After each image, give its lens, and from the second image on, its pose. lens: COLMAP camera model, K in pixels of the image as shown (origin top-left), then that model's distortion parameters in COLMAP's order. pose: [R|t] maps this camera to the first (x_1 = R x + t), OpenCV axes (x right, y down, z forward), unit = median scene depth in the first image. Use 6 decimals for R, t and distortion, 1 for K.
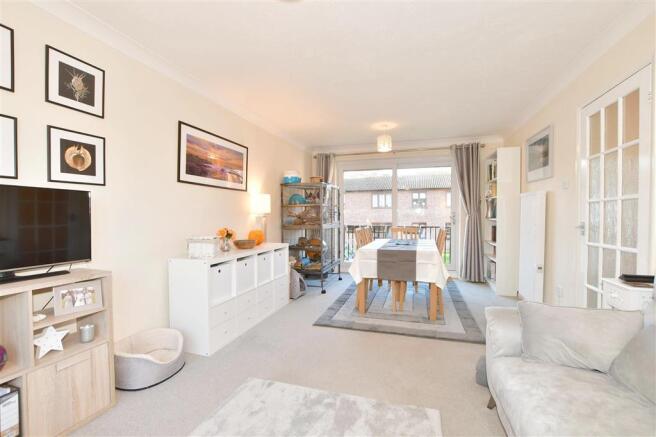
lens RADIAL K [[289.2, 0, 329.4], [0, 289.2, 220.2], [0, 0, 1]] dist [-0.030746, 0.003539]
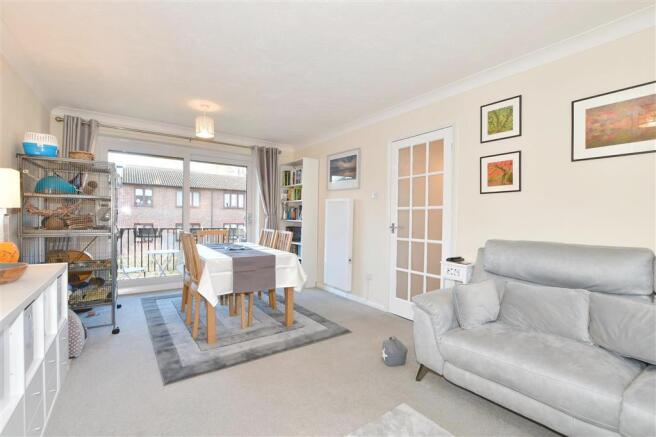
lens RADIAL K [[289.2, 0, 328.6], [0, 289.2, 221.7], [0, 0, 1]] dist [-0.030746, 0.003539]
pose [[0.600072, 0.000195, 0.799946, -0.337228], [-0.002941, 0.999994, 0.001962, -0.003812], [-0.799941, -0.003530, 0.600069, 0.315902]]
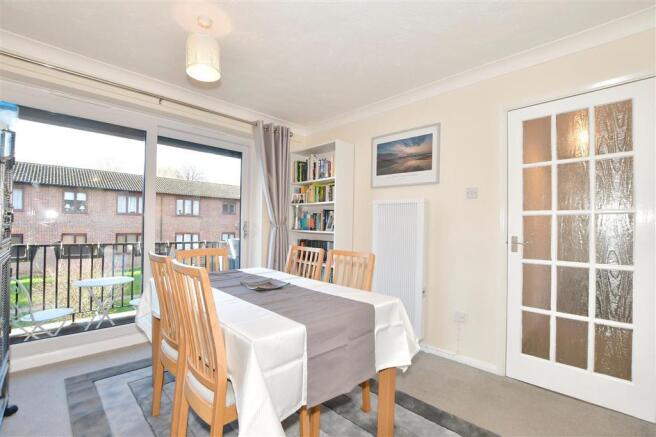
lens RADIAL K [[289.2, 0, 329.5], [0, 289.2, 222.2], [0, 0, 1]] dist [-0.030746, 0.003539]
pose [[0.466118, 0.023491, 0.884410, -0.131161], [-0.000078, 0.999649, -0.026511, -0.012577], [-0.884722, 0.012289, 0.465956, 0.861038]]
